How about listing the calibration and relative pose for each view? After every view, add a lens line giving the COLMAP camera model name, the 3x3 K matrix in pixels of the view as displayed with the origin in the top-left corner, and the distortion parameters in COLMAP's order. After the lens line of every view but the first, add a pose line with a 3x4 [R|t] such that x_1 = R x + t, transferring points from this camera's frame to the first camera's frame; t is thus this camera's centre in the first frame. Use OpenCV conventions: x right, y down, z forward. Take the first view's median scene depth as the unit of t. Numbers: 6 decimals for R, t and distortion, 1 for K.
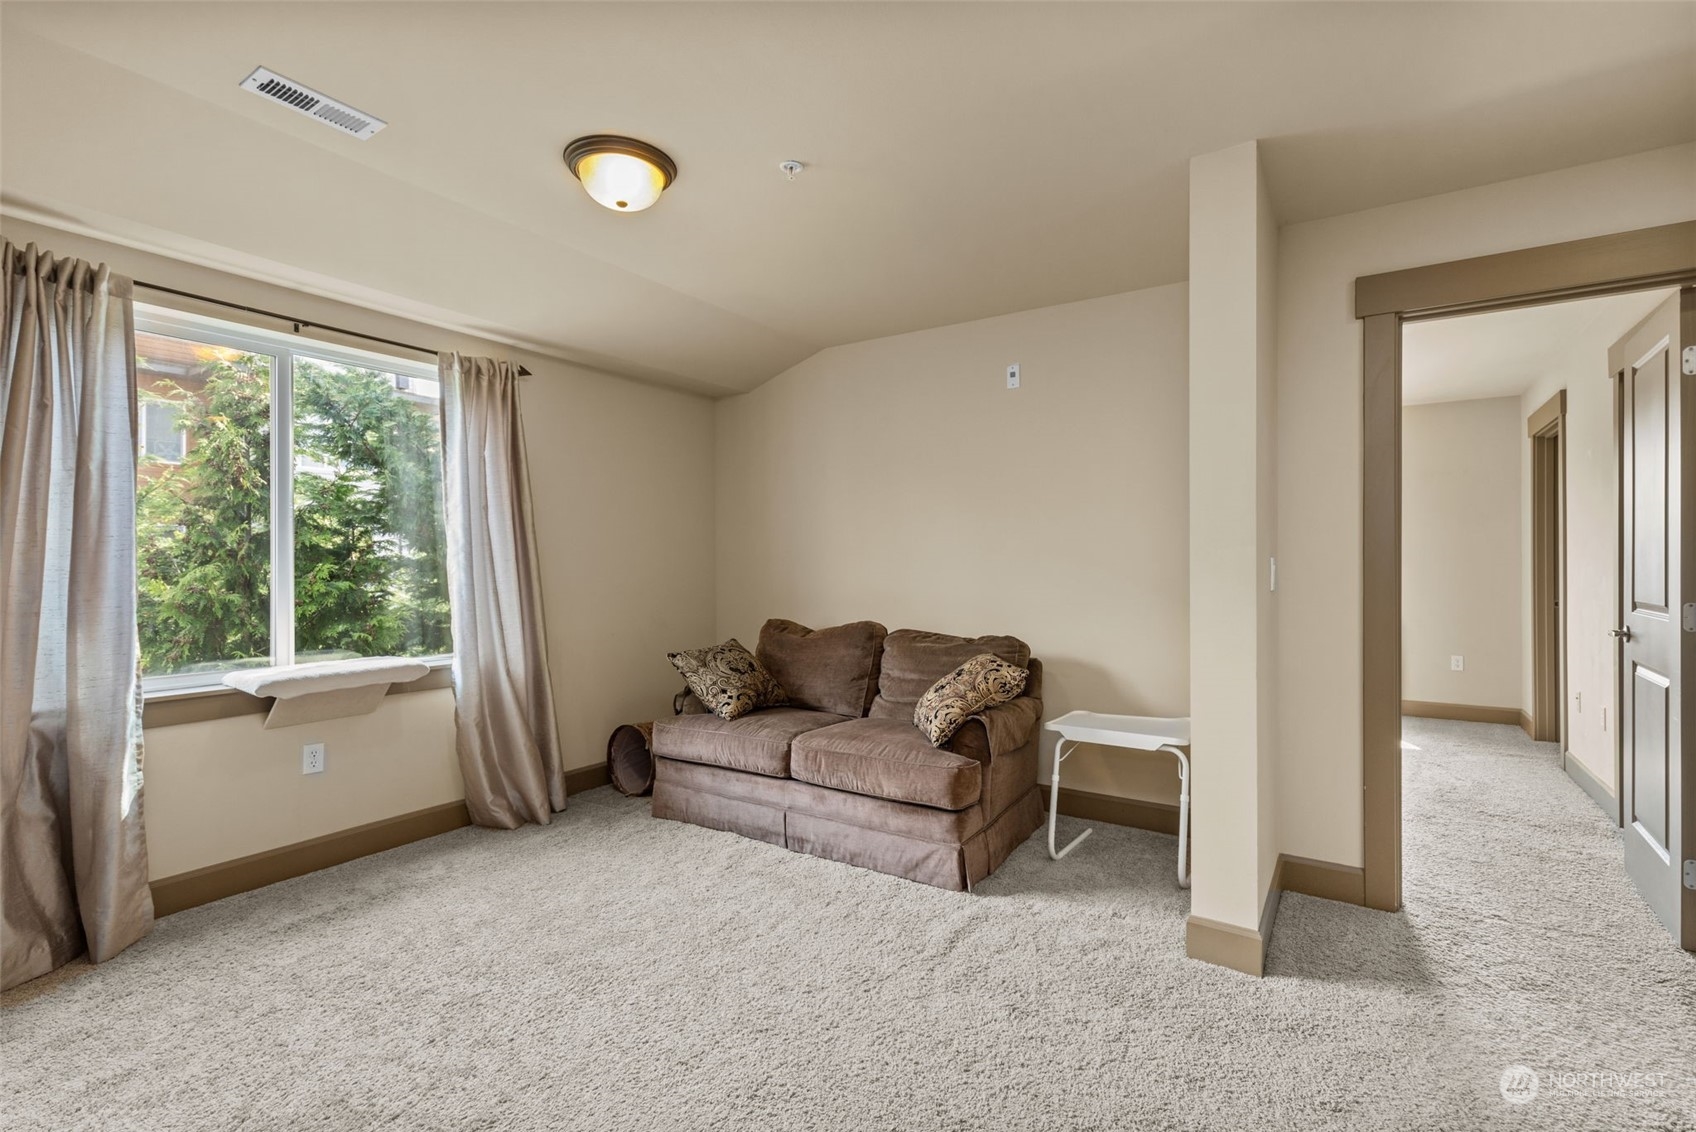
lens RADIAL K [[758.5, 0, 850.9], [0, 758.5, 562.2], [0, 0, 1]] dist [0.005214, -0.004771]
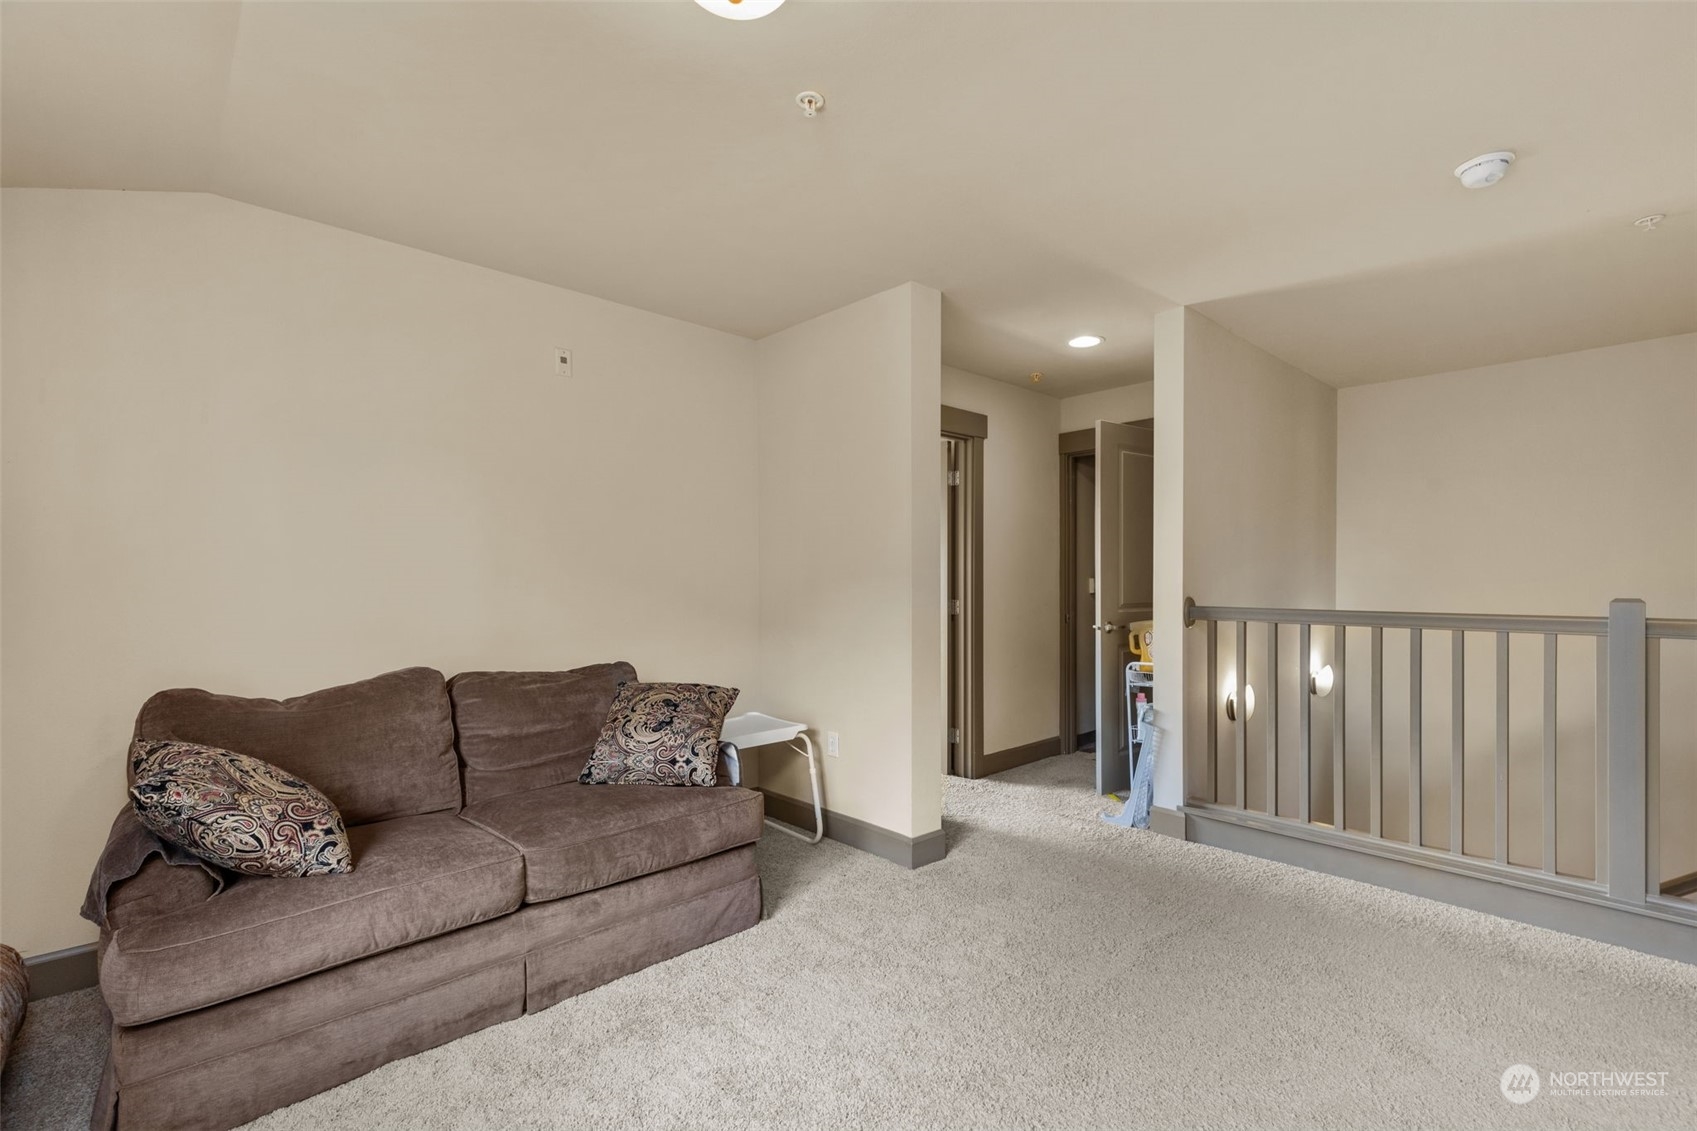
lens RADIAL K [[759.0, 0, 856.2], [0, 759.0, 579.3], [0, 0, 1]] dist [0.005214, -0.004771]
pose [[0.215778, 0.006216, 0.976423, -0.674671], [-0.002411, 0.999980, -0.005833, 0.001990], [-0.976439, -0.001096, 0.215789, 0.580538]]
